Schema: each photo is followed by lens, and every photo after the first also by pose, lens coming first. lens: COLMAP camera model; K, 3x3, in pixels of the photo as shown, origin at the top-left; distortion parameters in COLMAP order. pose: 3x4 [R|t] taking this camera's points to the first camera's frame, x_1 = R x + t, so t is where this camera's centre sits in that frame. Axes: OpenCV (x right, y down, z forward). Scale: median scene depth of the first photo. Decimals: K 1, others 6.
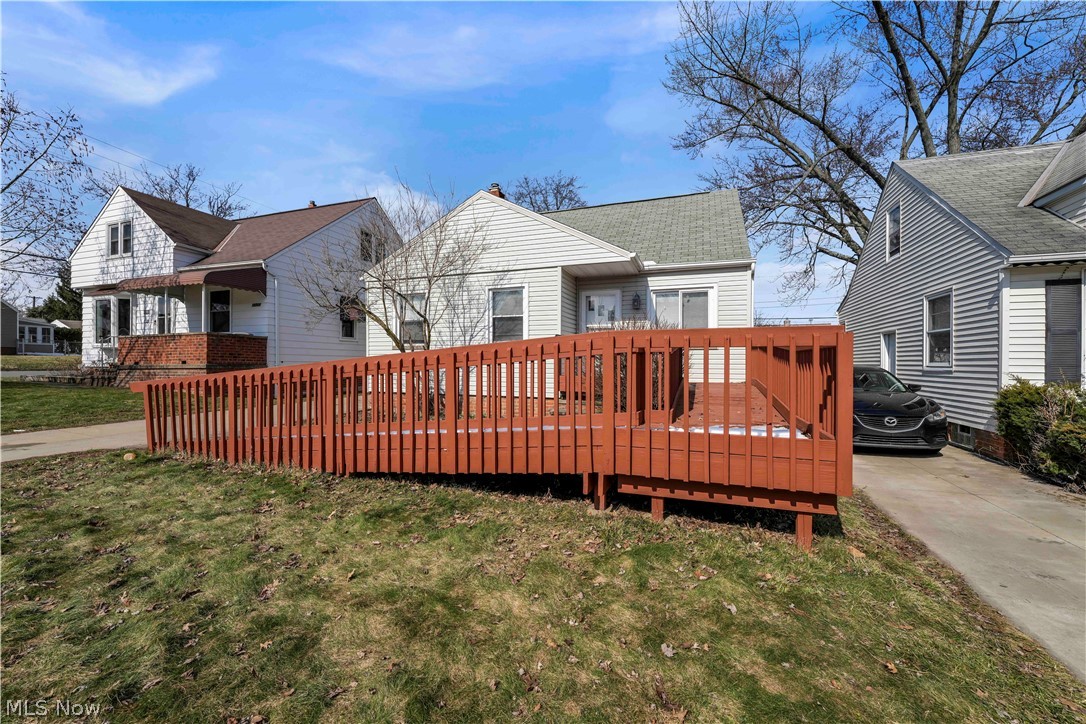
lens RADIAL K [[440.6, 0, 542.8], [0, 440.6, 364.1], [0, 0, 1]] dist [-0.000397, 0.000205]
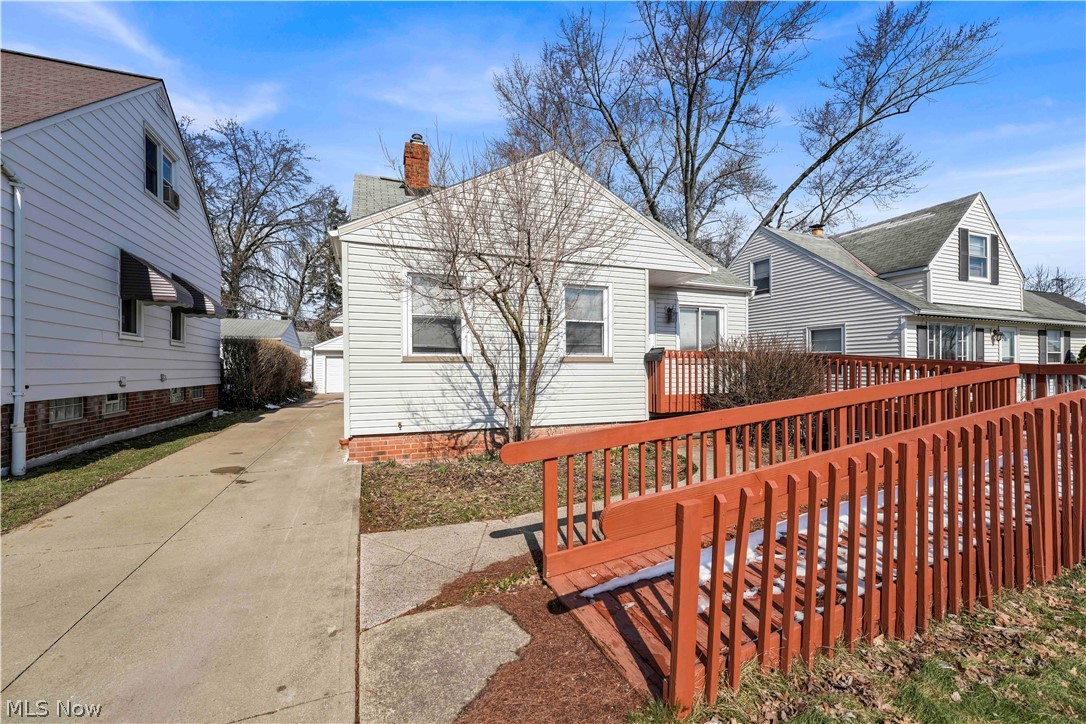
lens RADIAL K [[440.6, 0, 542.8], [0, 440.6, 364.1], [0, 0, 1]] dist [-0.000397, 0.000205]
pose [[0.744808, -0.000204, 0.667279, -0.656238], [0.006207, 0.999959, -0.006623, -0.027372], [-0.667250, 0.009075, 0.744778, 0.459503]]
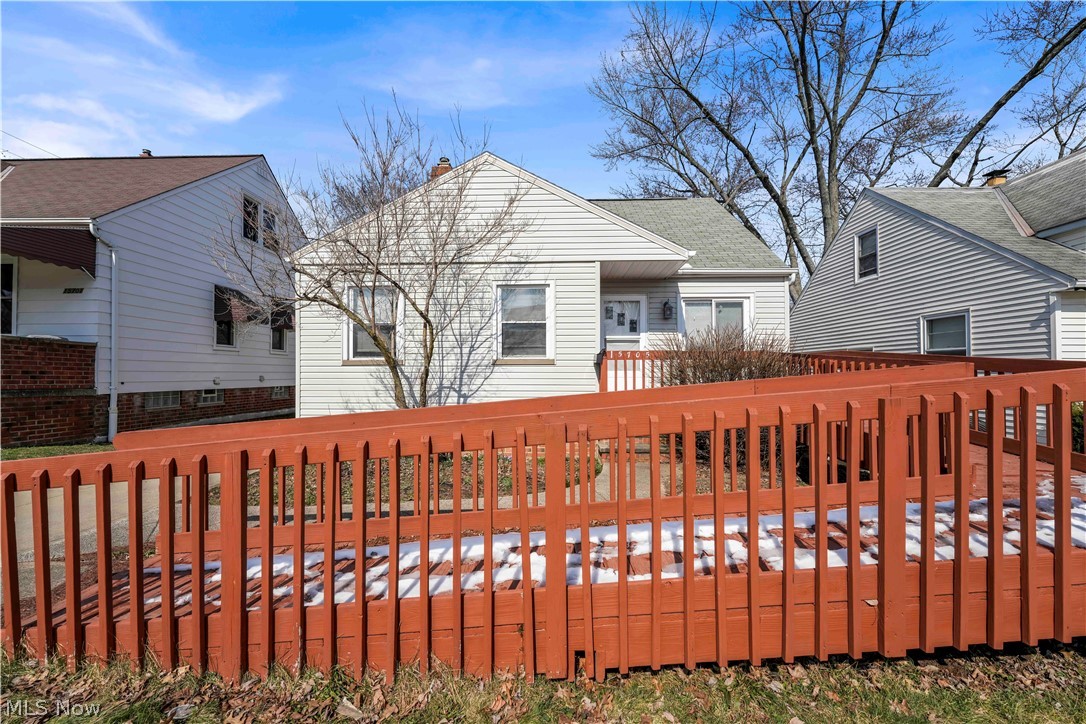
lens RADIAL K [[440.6, 0, 542.8], [0, 440.6, 364.1], [0, 0, 1]] dist [-0.000397, 0.000205]
pose [[0.947217, 0.001383, 0.320591, -0.289639], [0.005279, 0.999788, -0.019911, -0.021325], [-0.320551, 0.020553, 0.947008, 0.270523]]
